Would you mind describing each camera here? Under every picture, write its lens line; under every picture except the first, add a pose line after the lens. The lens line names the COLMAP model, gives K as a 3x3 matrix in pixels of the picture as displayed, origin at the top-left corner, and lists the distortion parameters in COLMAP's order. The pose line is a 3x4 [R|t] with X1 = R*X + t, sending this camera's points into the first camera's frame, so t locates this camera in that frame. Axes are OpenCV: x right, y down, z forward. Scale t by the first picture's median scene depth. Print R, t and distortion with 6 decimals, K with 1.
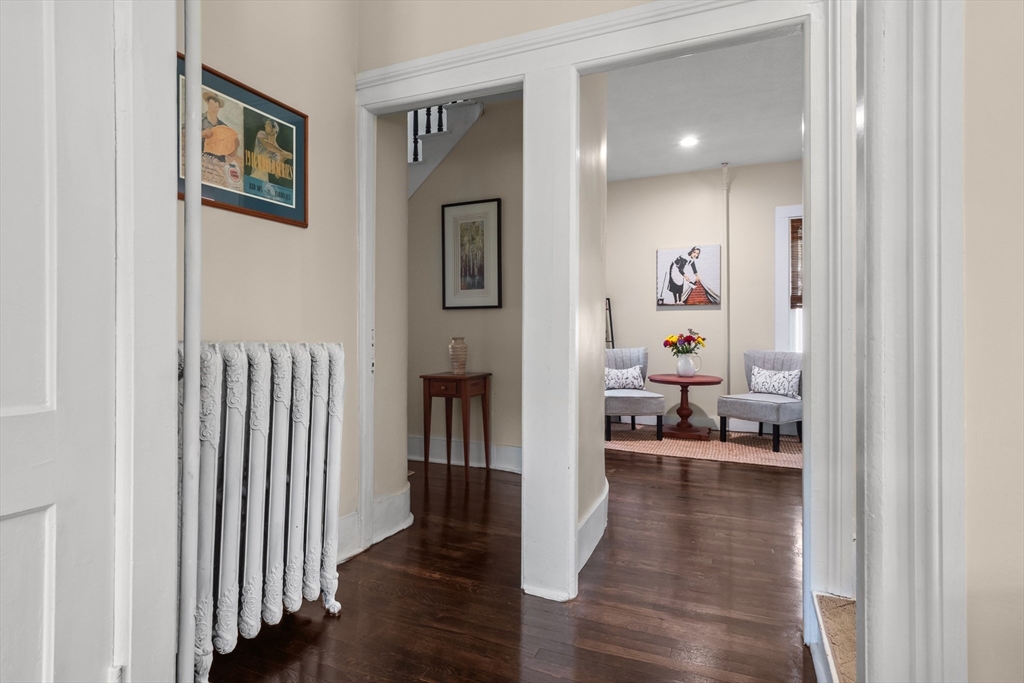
lens RADIAL K [[534.2, 0, 509.1], [0, 534.2, 333.4], [0, 0, 1]] dist [0.005020, -0.000079]
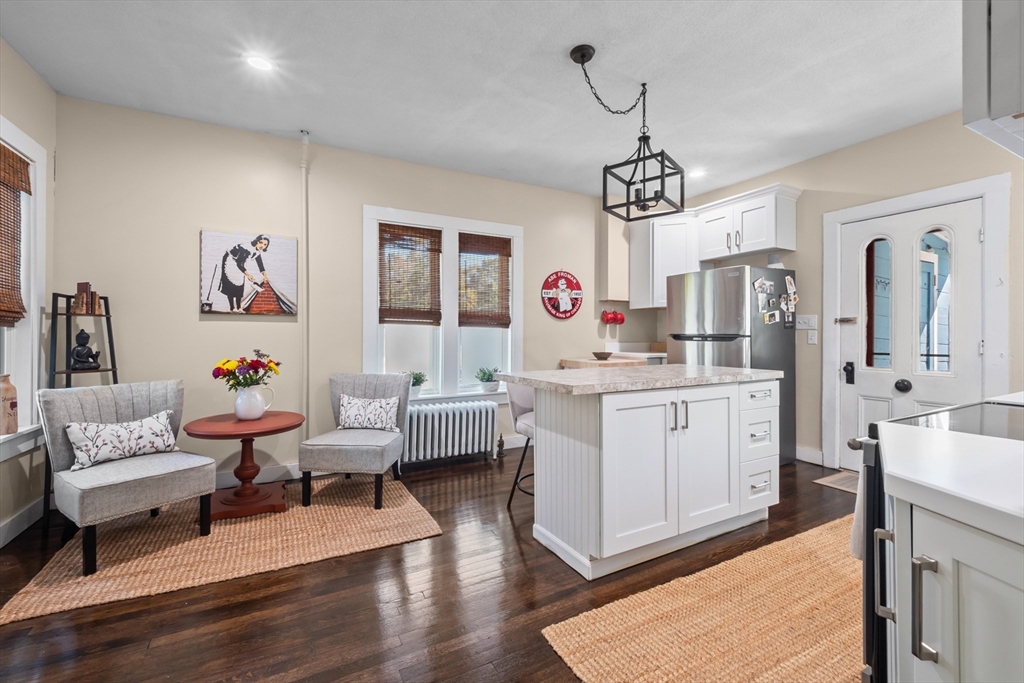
lens RADIAL K [[428.0, 0, 502.2], [0, 428.0, 334.2], [0, 0, 1]] dist [-0.005400, -0.000694]
pose [[0.629769, 0.003033, 0.776776, 0.106898], [-0.003187, 0.999994, -0.001320, -0.027897], [-0.776776, -0.001645, 0.629775, 0.396699]]
